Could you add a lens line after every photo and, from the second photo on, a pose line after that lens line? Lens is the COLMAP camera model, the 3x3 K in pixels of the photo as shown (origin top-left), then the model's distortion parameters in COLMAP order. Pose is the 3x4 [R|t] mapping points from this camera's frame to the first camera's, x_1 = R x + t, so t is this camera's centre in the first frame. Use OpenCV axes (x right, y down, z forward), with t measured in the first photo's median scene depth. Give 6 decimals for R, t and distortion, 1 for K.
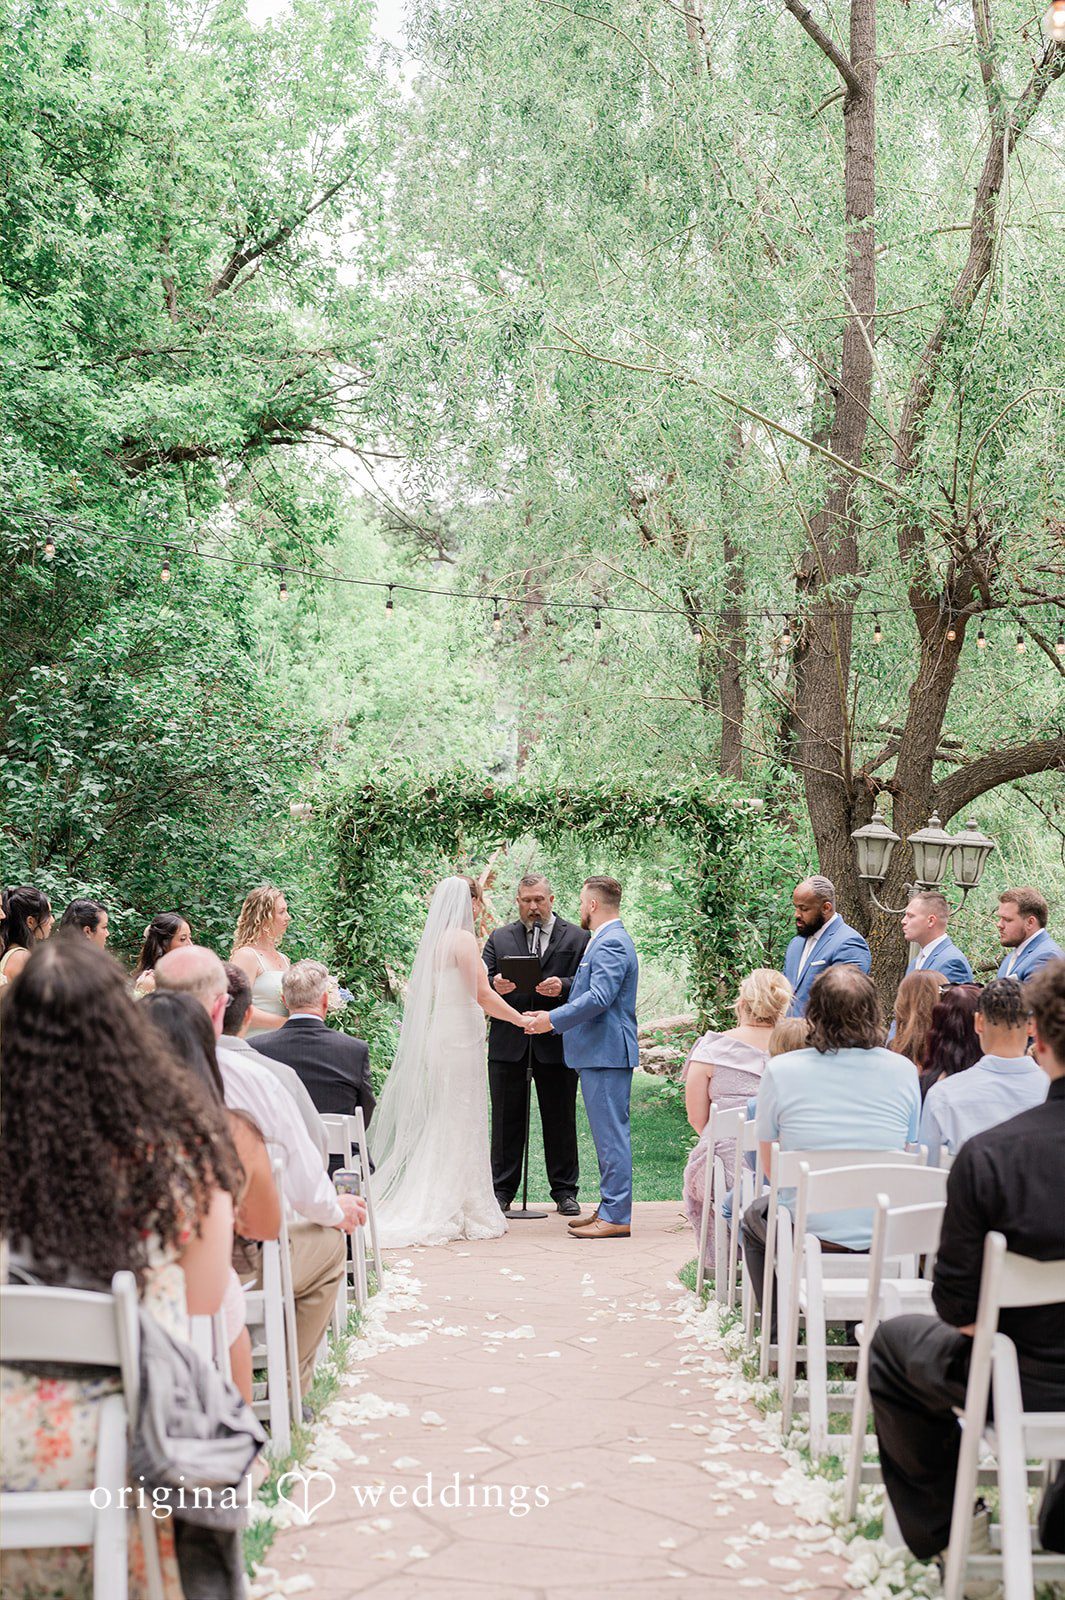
lens RADIAL K [[2294.8, 0, 537.2], [0, 2294.8, 836.4], [0, 0, 1]] dist [-0.022562, 0.003398]
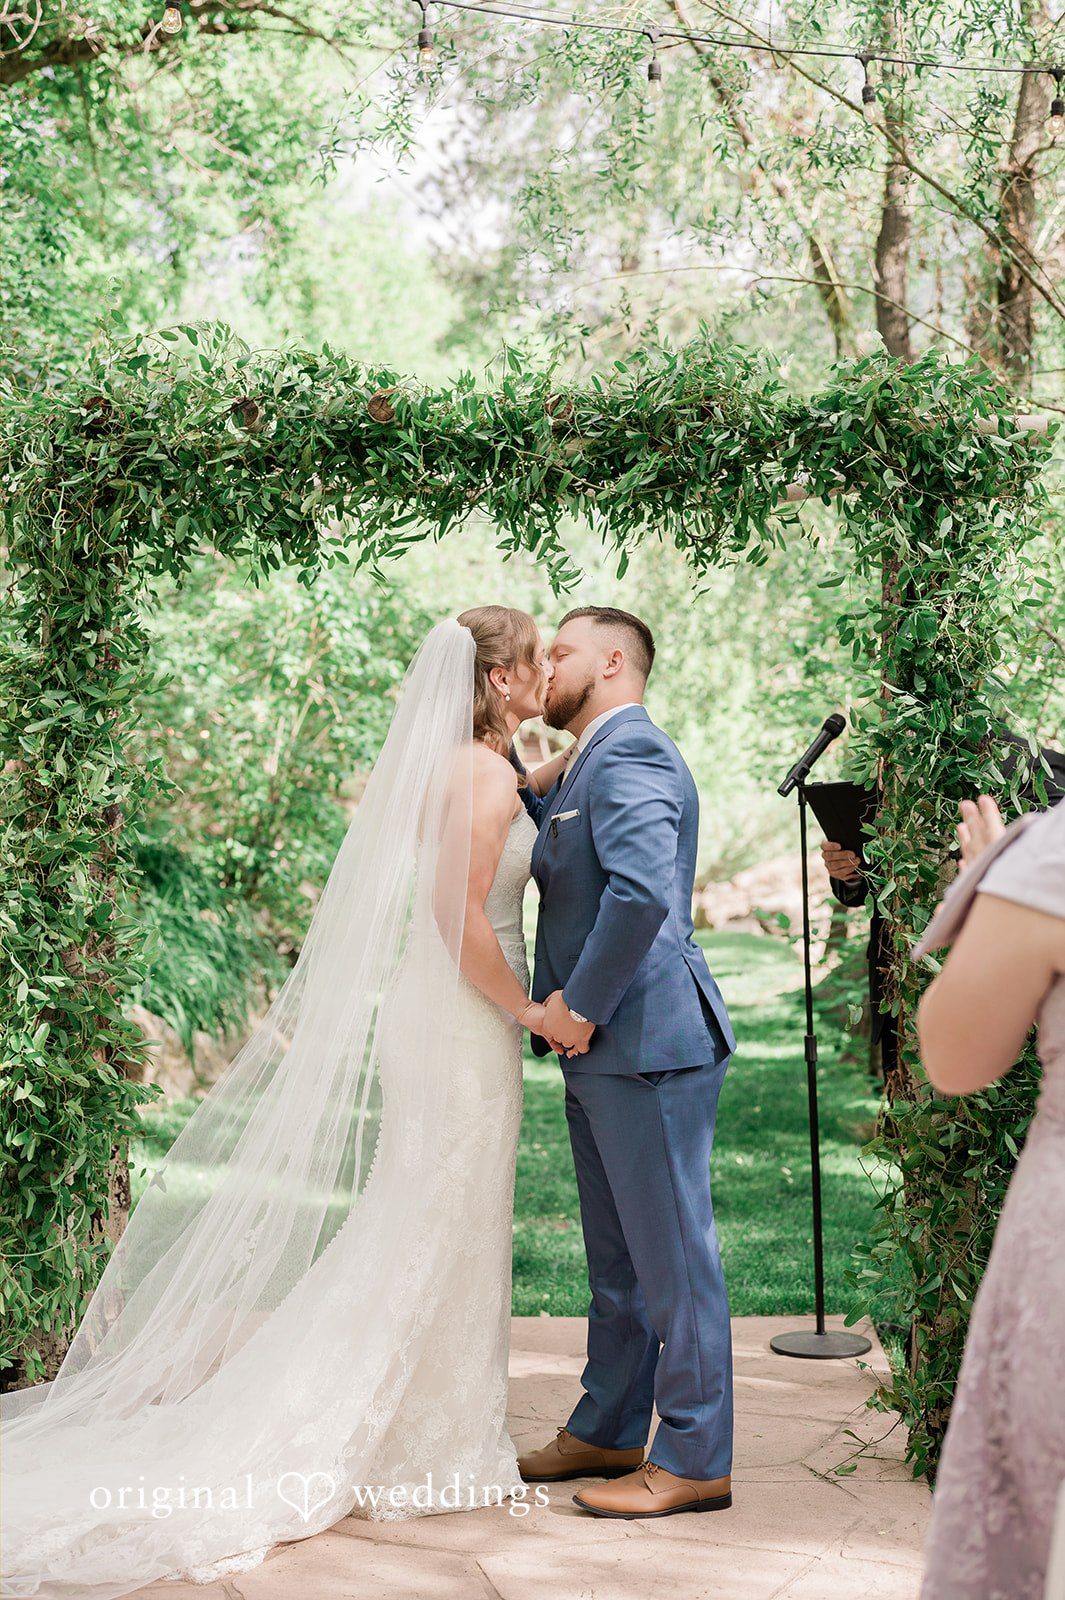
lens RADIAL K [[2294.8, 0, 537.2], [0, 2294.8, 836.4], [0, 0, 1]] dist [-0.022562, 0.003398]
pose [[0.998729, -0.006938, -0.049919, 0.027222], [0.011293, 0.996100, 0.087507, 0.022228], [0.049117, -0.087959, 0.994912, 0.581703]]
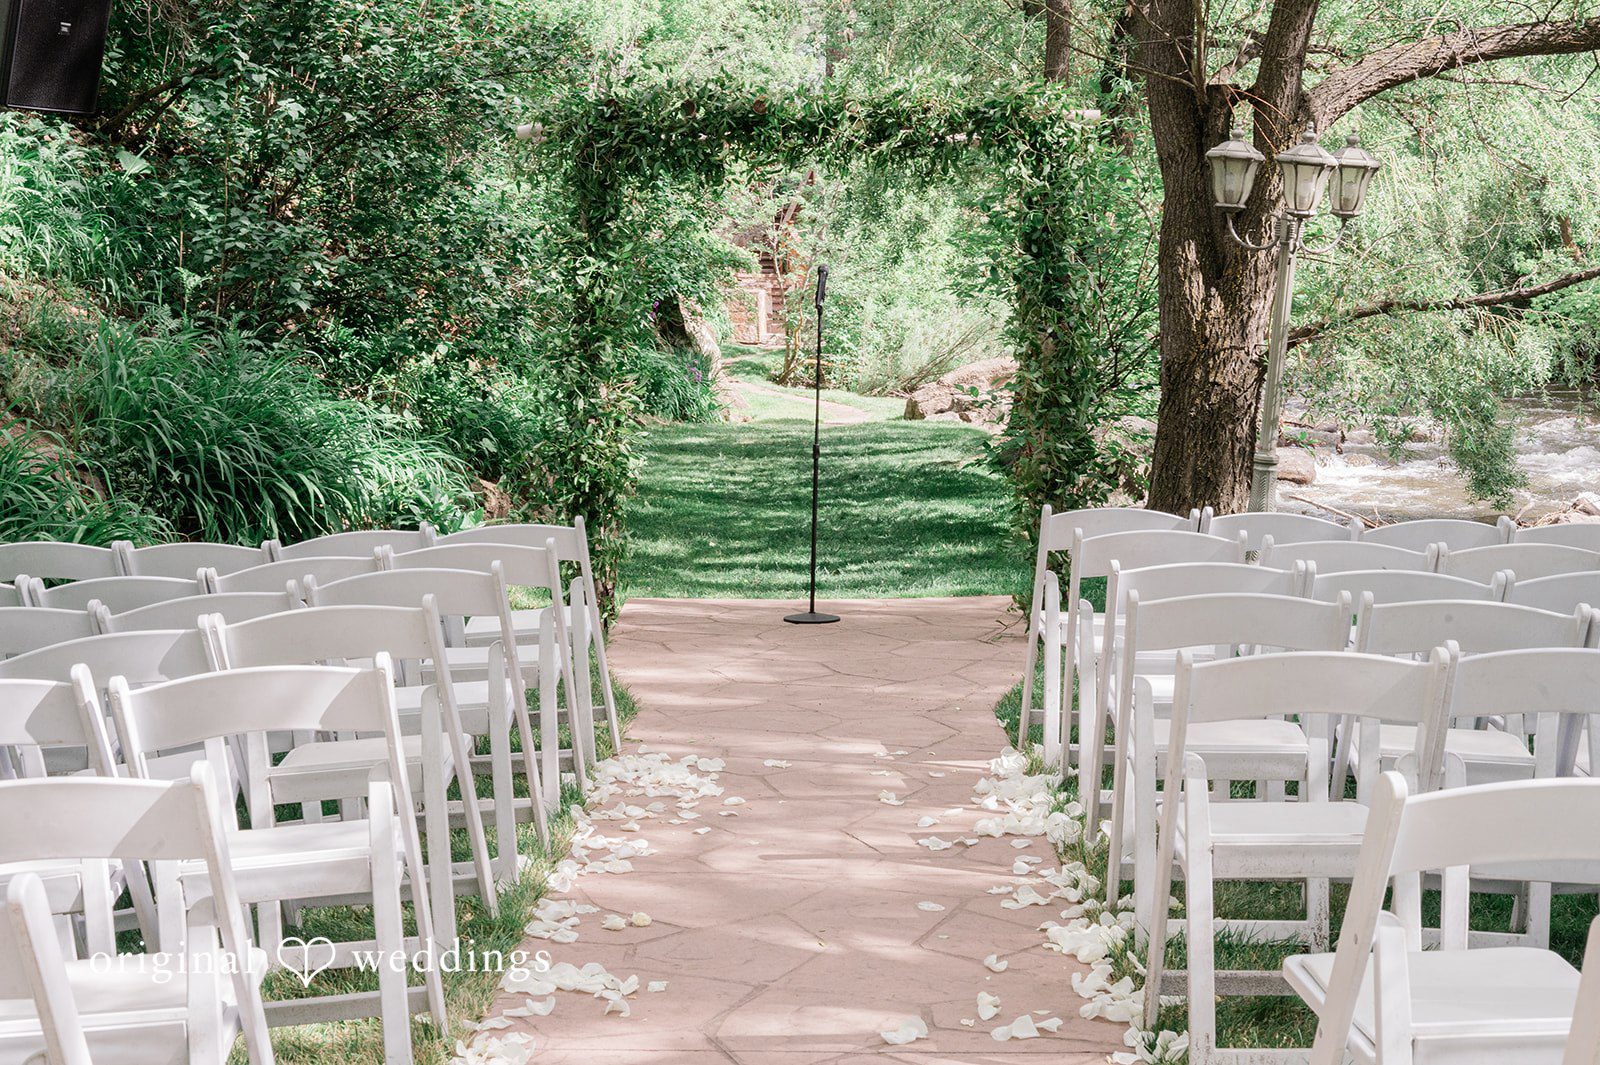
lens RADIAL K [[2294.8, 0, 800.0], [0, 2294.8, 532.5], [0, 0, 1]] dist [-0.022562, 0.003398]
pose [[0.999639, -0.009412, -0.025174, 0.011934], [0.013256, 0.987482, 0.157175, 0.002511], [0.023380, -0.157451, 0.987250, 0.181749]]
